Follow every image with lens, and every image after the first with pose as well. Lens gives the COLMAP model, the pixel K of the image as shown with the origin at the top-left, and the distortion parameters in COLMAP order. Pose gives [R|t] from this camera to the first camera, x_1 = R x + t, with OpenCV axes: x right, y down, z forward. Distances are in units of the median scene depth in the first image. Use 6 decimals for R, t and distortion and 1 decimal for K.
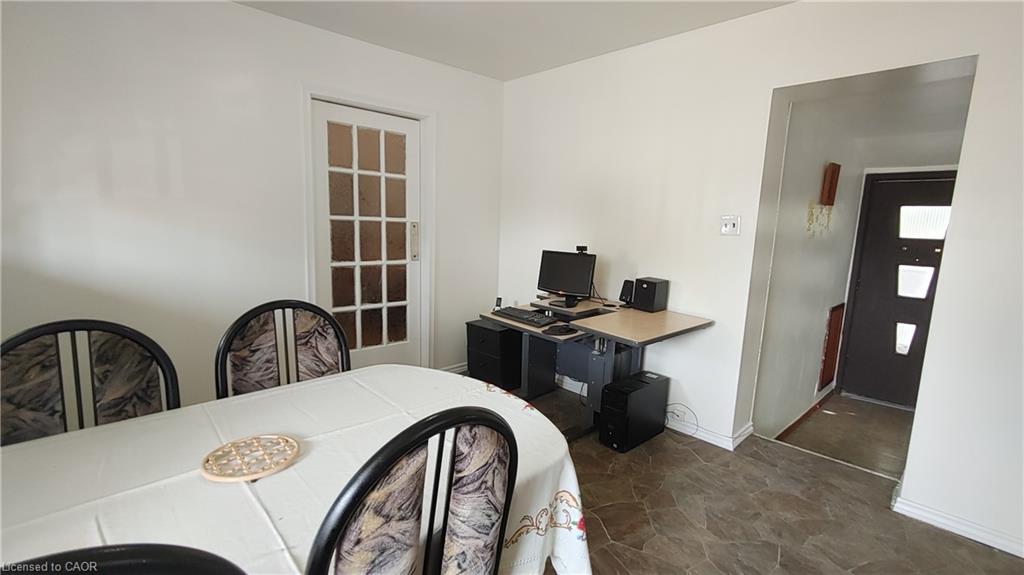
lens RADIAL K [[449.2, 0, 515.0], [0, 449.2, 292.7], [0, 0, 1]] dist [0.001628, -0.000202]
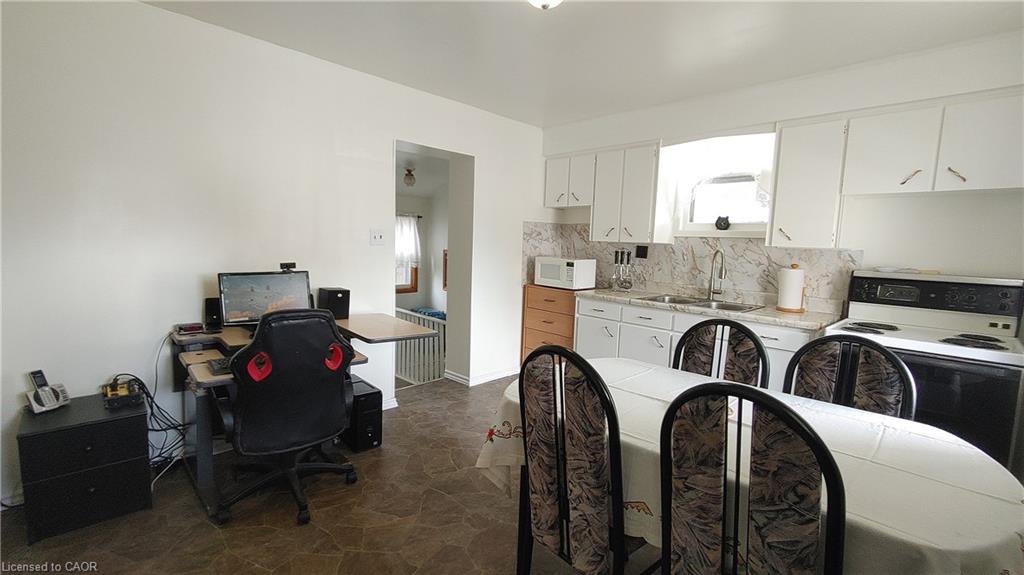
lens RADIAL K [[449.2, 0, 515.0], [0, 449.2, 292.7], [0, 0, 1]] dist [0.001628, -0.000202]
pose [[-0.031181, -0.146808, 0.988674, -0.892676], [0.118401, 0.981647, 0.149498, -0.152158], [-0.992476, 0.121721, -0.013226, 0.707980]]
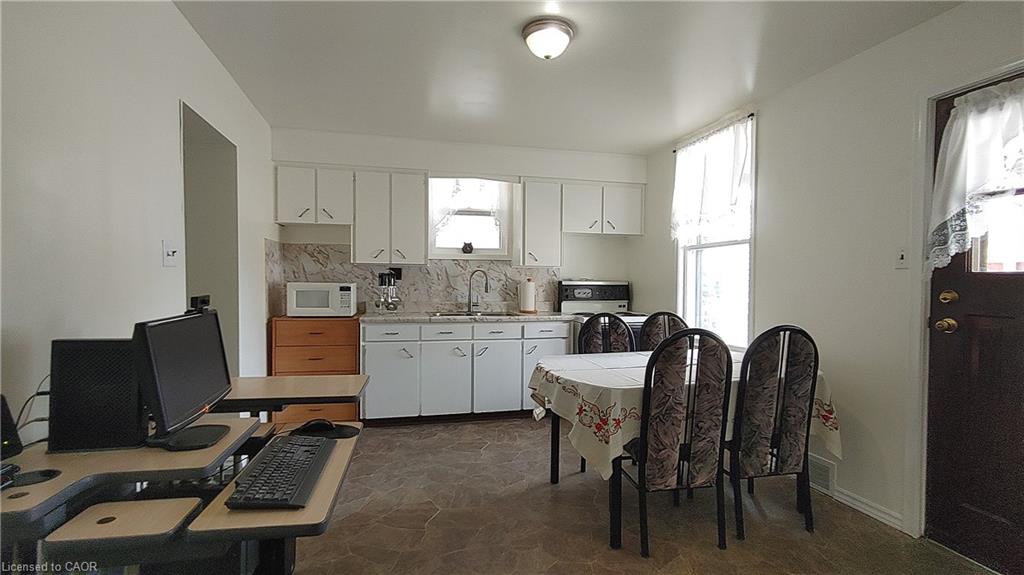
lens RADIAL K [[454.0, 0, 515.4], [0, 454.0, 290.9], [0, 0, 1]] dist [-0.000480, -0.000160]
pose [[-0.874267, -0.051638, 0.482691, -0.446381], [0.037783, 0.984072, 0.173710, -0.217122], [-0.483972, 0.170106, -0.858391, 1.517172]]
